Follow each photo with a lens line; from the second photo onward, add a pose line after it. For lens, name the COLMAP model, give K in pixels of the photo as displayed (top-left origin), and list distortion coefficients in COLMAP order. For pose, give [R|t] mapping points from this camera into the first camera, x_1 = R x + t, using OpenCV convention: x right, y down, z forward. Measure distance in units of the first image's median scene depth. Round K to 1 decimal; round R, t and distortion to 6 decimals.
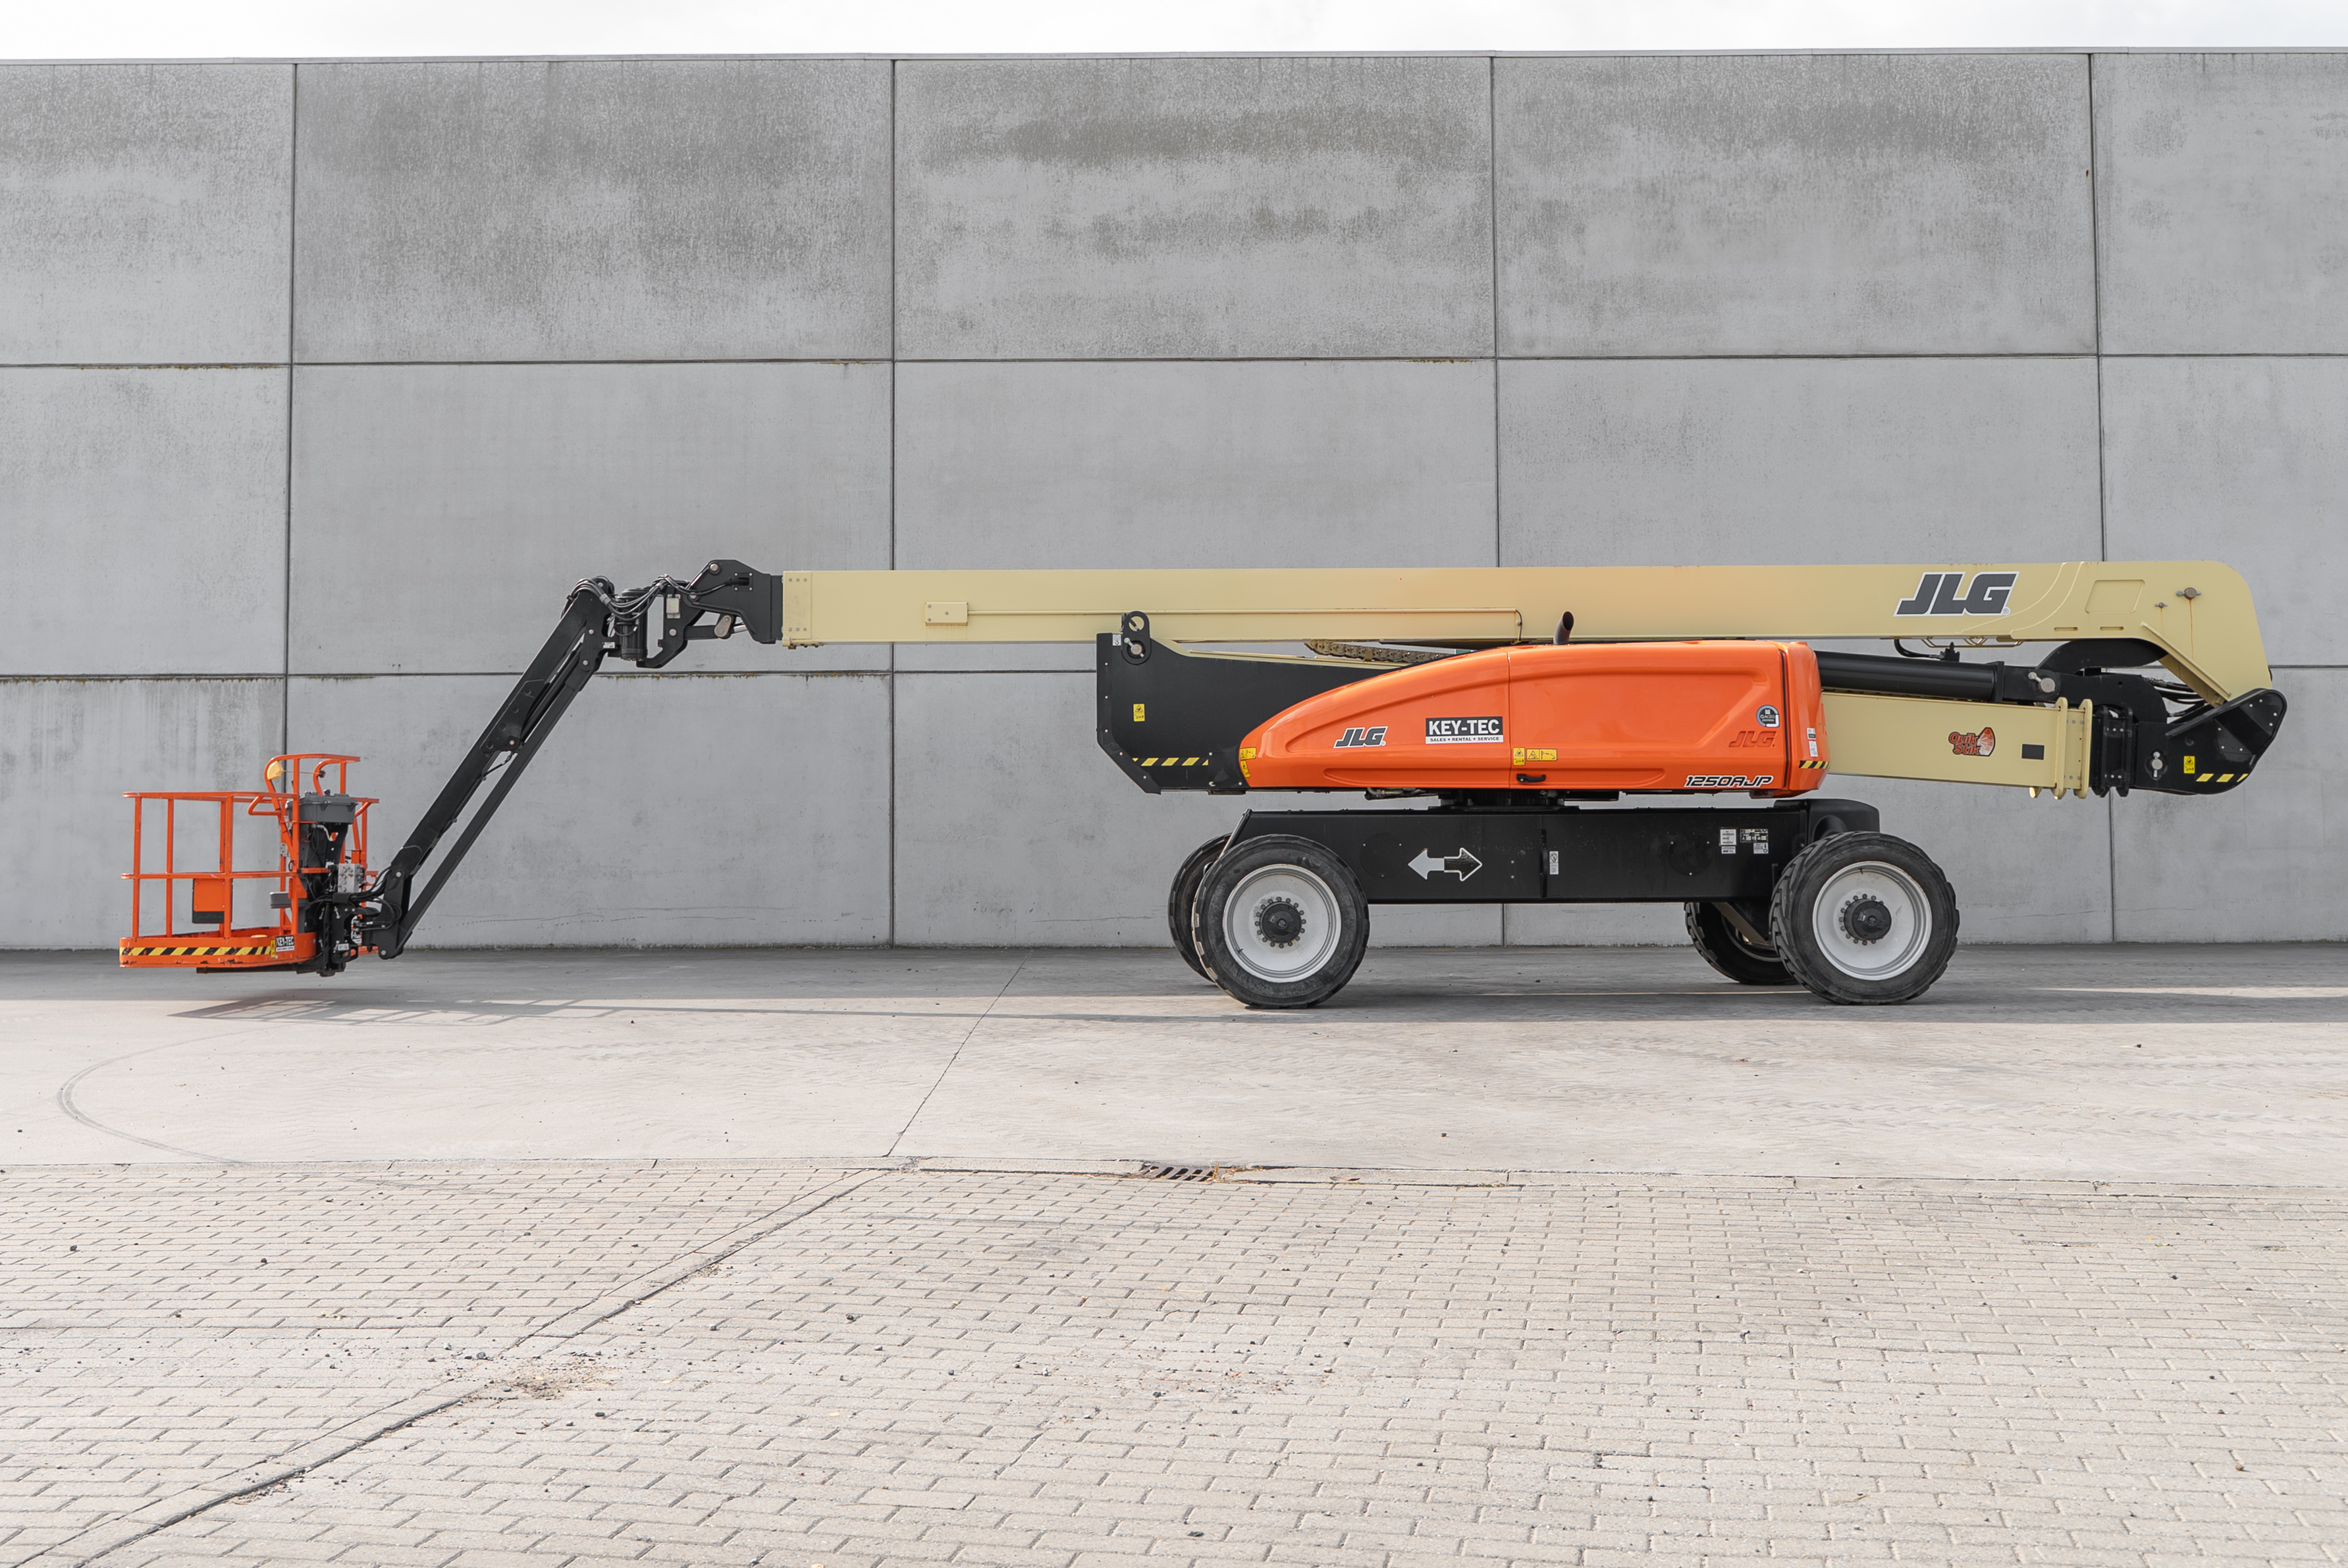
lens RADIAL K [[2331.3, 0, 1175.5], [0, 2331.3, 772.8], [0, 0, 1]] dist [-0.026227, 0.000000]
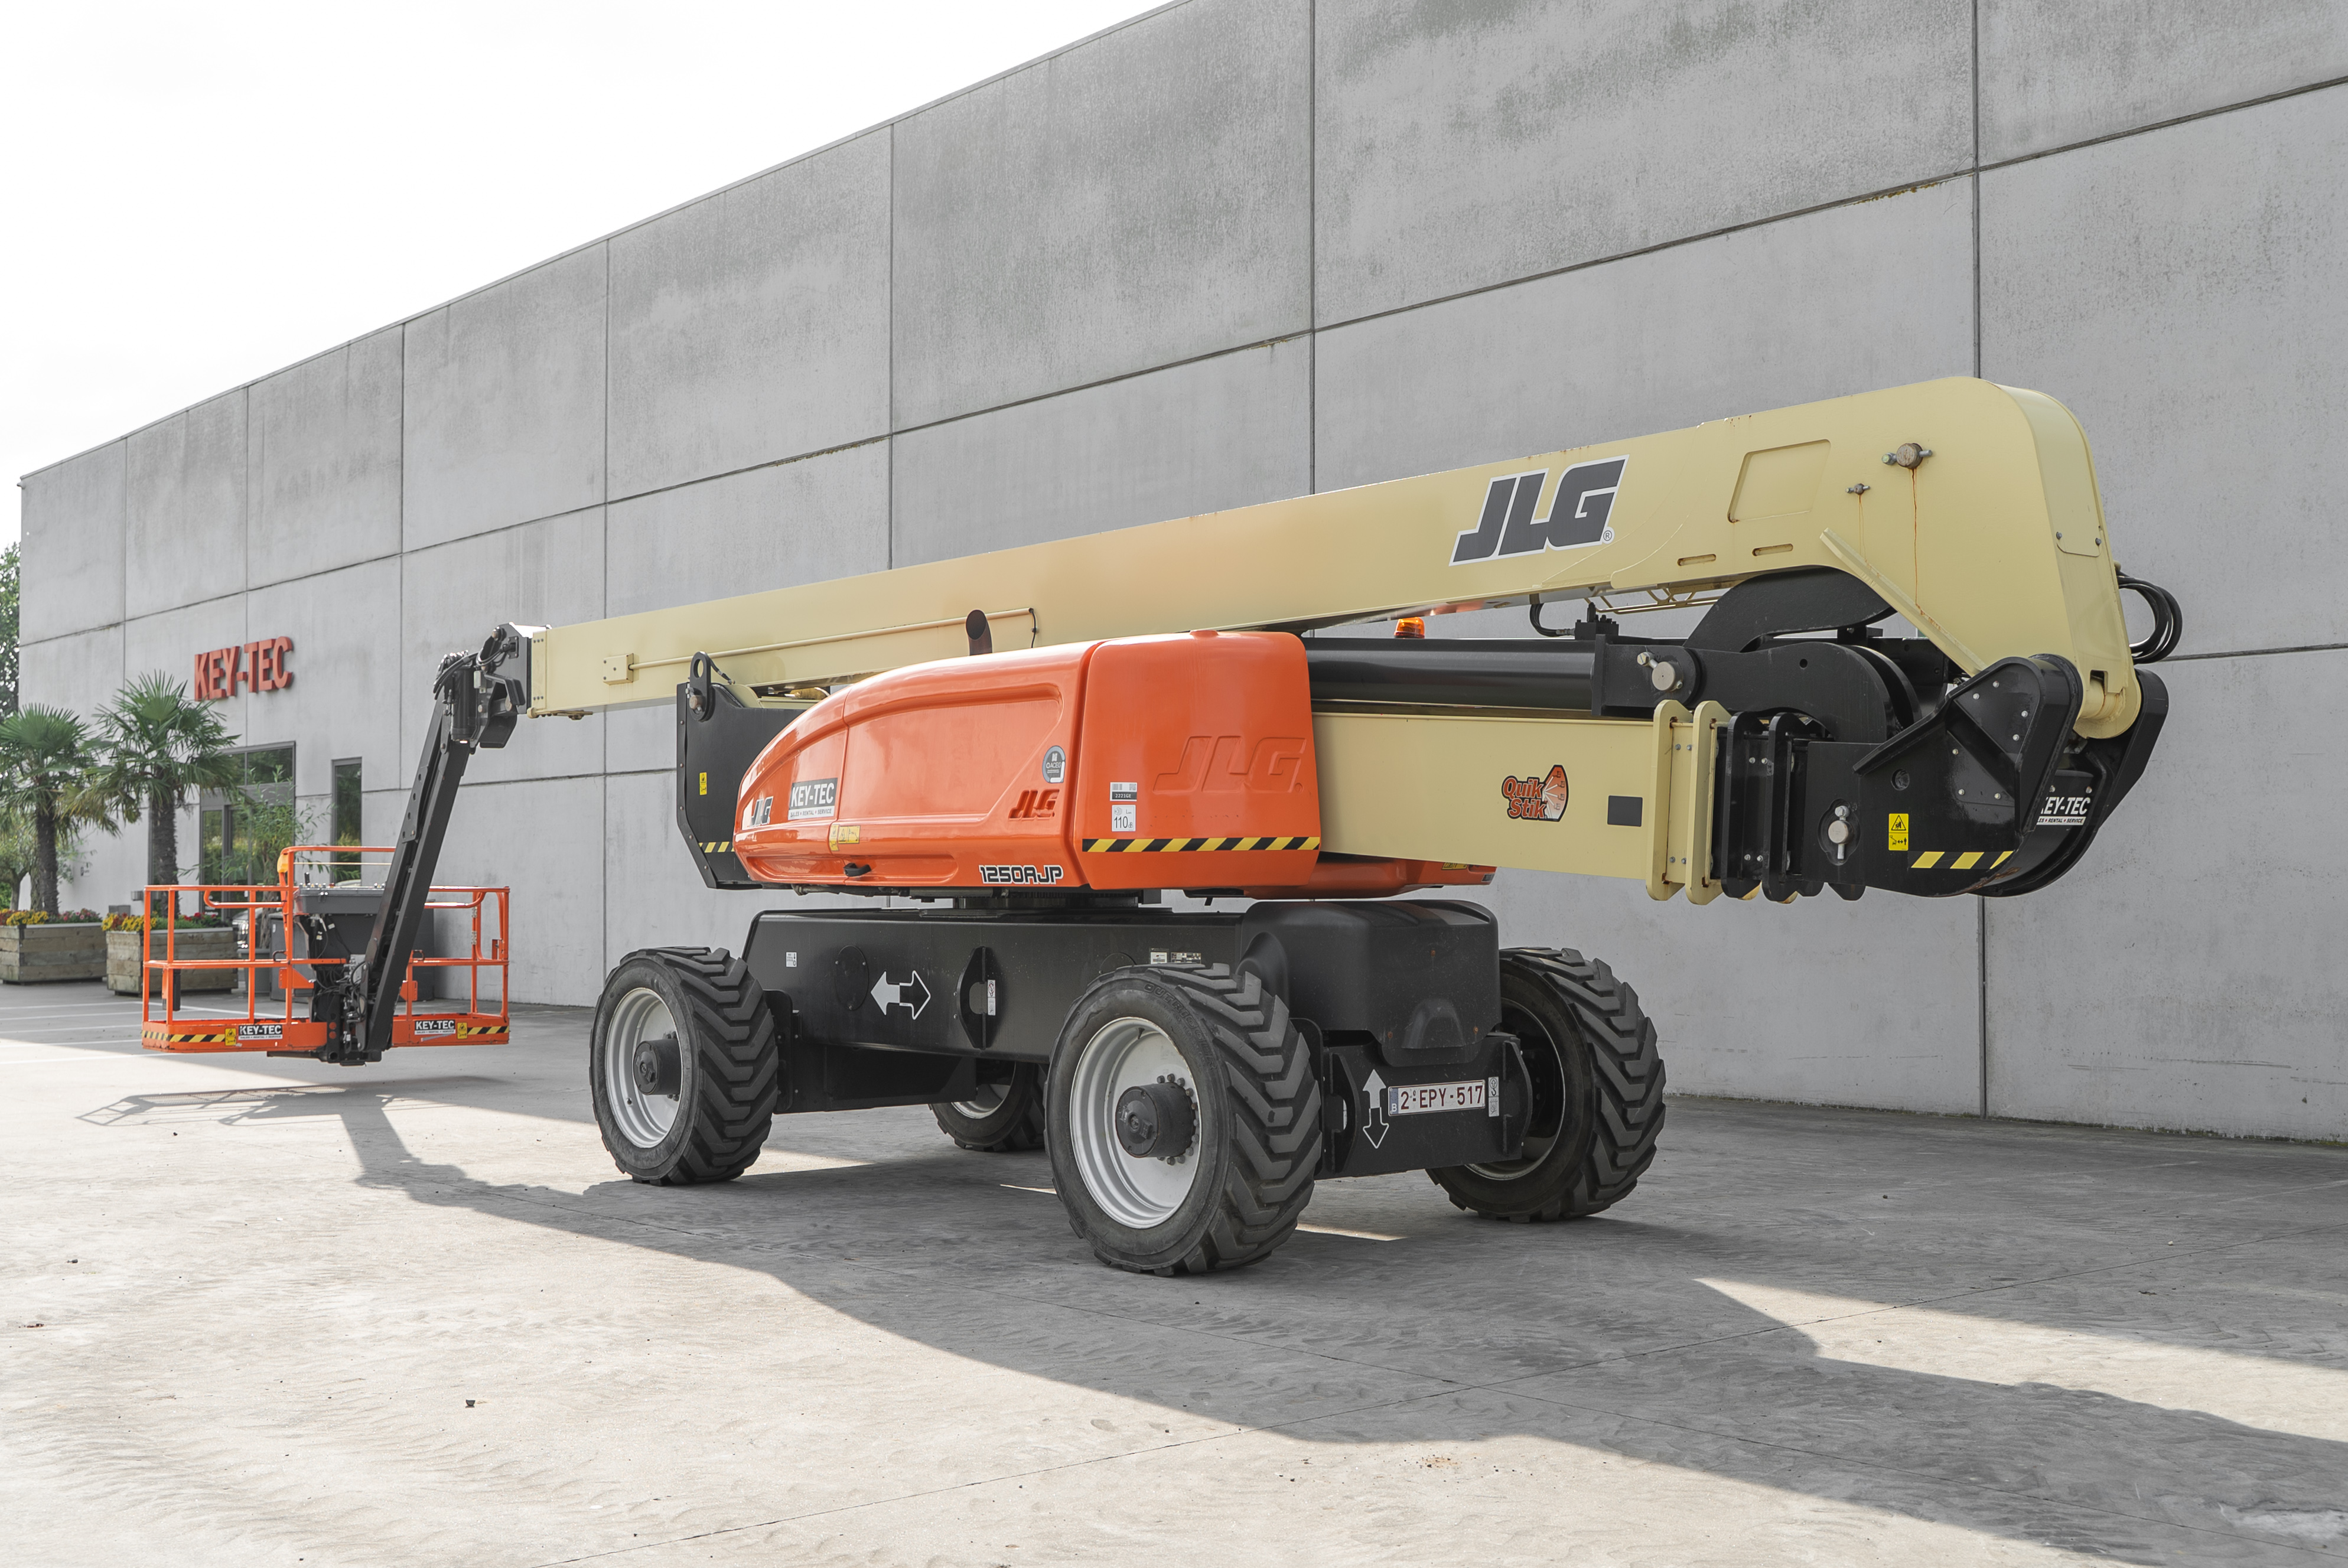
lens RADIAL K [[2517.7, 0, 1186.2], [0, 2517.7, 885.4], [0, 0, 1]] dist [-0.026969, 0.000000]
pose [[0.656045, 0.001867, -0.754720, 0.502677], [0.016952, 0.999708, 0.017209, -0.002703], [0.754532, -0.024083, 0.655822, 0.398914]]
